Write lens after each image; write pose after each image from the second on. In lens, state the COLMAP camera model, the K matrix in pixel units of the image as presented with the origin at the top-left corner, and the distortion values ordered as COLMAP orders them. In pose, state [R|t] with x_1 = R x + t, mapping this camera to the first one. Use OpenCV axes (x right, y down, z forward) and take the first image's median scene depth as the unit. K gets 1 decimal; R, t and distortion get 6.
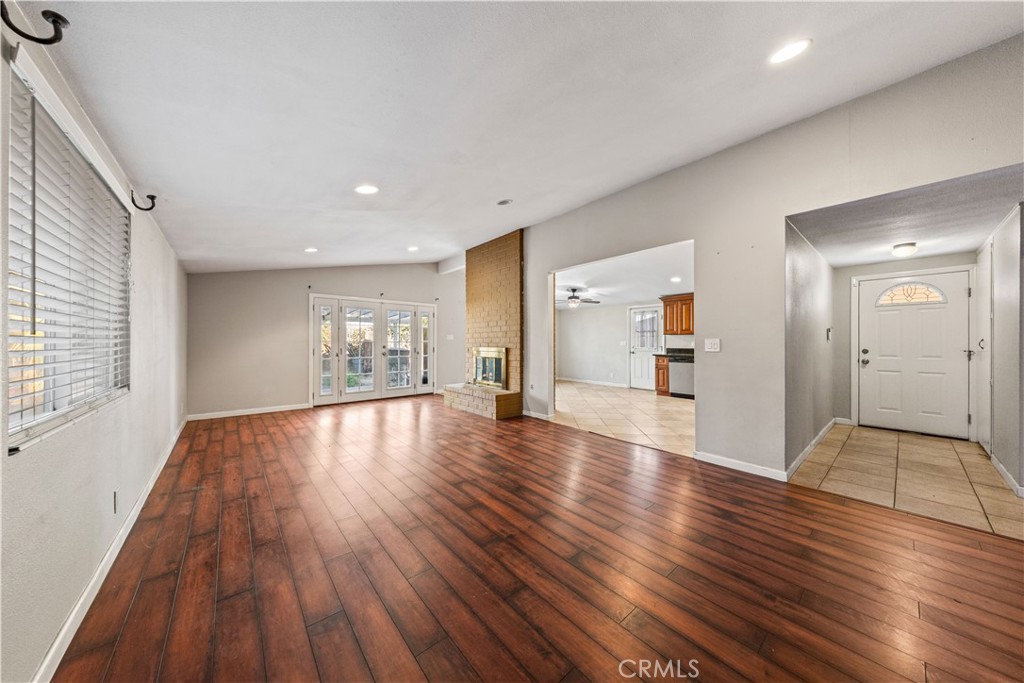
lens RADIAL K [[331.9, 0, 496.9], [0, 331.9, 341.1], [0, 0, 1]] dist [0.000621, -0.000030]
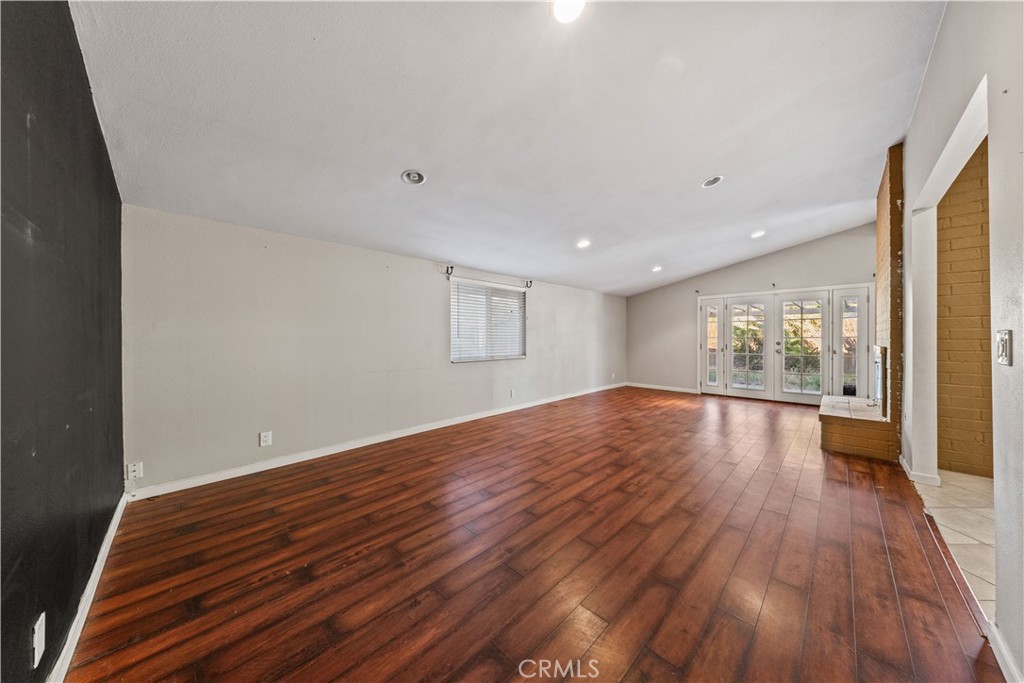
lens RADIAL K [[327.0, 0, 511.5], [0, 327.0, 337.8], [0, 0, 1]] dist [0.000500, 0.000012]
pose [[0.106650, 0.001626, -0.994295, 0.501609], [0.008298, 0.999962, 0.002526, -0.006052], [0.994262, -0.008520, 0.106632, 0.210603]]
